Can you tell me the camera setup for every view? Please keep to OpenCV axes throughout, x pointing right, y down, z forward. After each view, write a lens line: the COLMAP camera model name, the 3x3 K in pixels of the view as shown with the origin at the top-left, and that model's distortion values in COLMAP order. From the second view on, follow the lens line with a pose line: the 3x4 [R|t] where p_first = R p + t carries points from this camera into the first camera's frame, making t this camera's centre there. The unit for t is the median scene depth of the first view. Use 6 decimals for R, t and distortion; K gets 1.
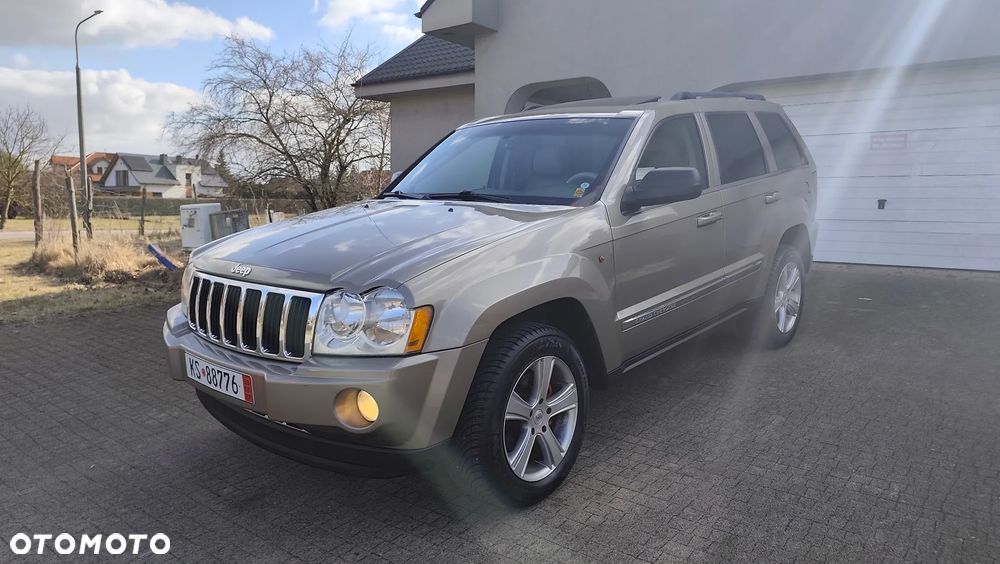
lens RADIAL K [[727.0, 0, 518.3], [0, 727.0, 279.4], [0, 0, 1]] dist [0.037932, -0.044010]
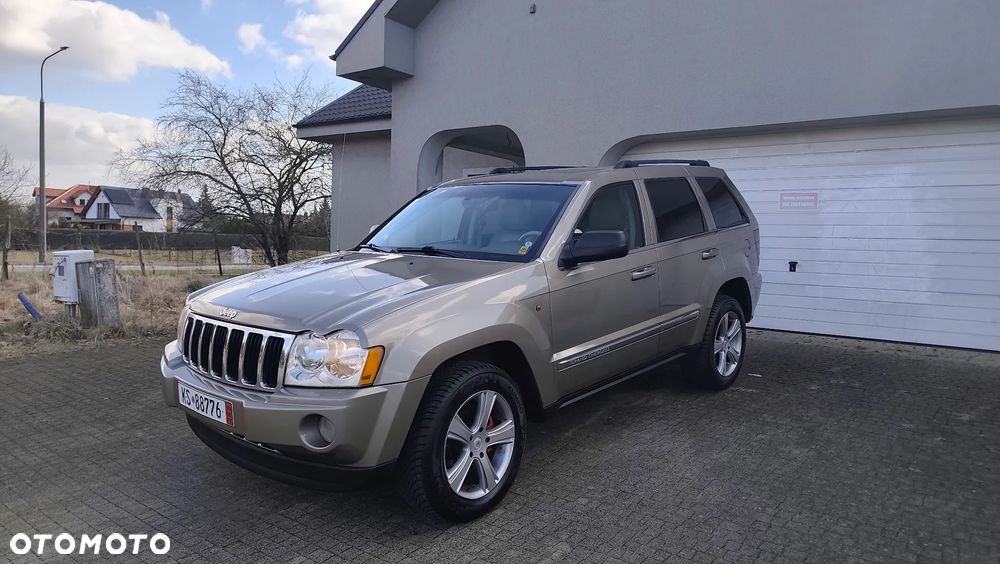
lens RADIAL K [[727.0, 0, 508.1], [0, 727.0, 263.9], [0, 0, 1]] dist [0.037932, -0.044010]
pose [[0.999806, 0.017565, -0.008931, 0.076359], [-0.018188, 0.996999, -0.075253, -0.010326], [0.007582, 0.075400, 0.997125, -0.171236]]
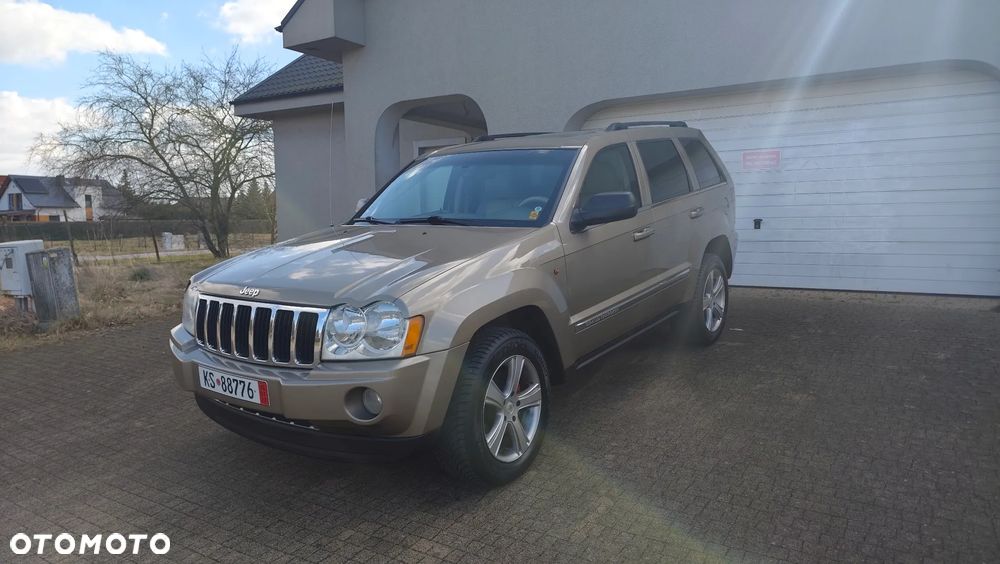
lens RADIAL K [[727.0, 0, 507.7], [0, 727.0, 274.1], [0, 0, 1]] dist [0.037932, -0.044010]
pose [[0.996555, -0.032485, 0.076304, -0.053261], [0.034438, 0.999109, -0.024415, 0.001463], [-0.075443, 0.026958, 0.996786, -0.163059]]
